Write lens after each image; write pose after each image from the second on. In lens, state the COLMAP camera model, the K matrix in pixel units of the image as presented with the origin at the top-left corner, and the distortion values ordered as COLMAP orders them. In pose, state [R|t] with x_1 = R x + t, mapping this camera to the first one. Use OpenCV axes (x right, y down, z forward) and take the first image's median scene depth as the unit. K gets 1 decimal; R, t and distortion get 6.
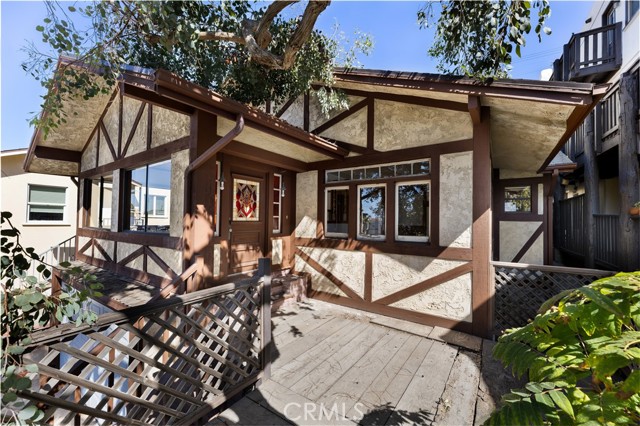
lens RADIAL K [[257.8, 0, 324.2], [0, 257.8, 215.1], [0, 0, 1]] dist [-0.000688, -0.000049]
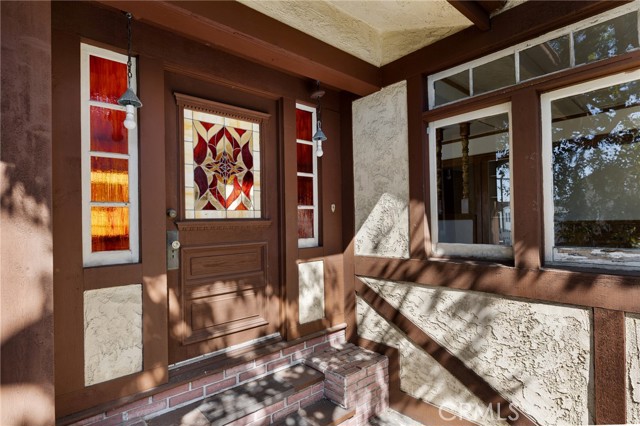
lens RADIAL K [[350.1, 0, 309.5], [0, 350.1, 208.9], [0, 0, 1]] dist [0.031736, 0.000134]
pose [[0.962523, -0.048141, -0.266893, -0.033687], [0.043766, 0.998792, -0.022319, 0.022959], [0.267645, 0.009801, 0.963468, 0.481009]]
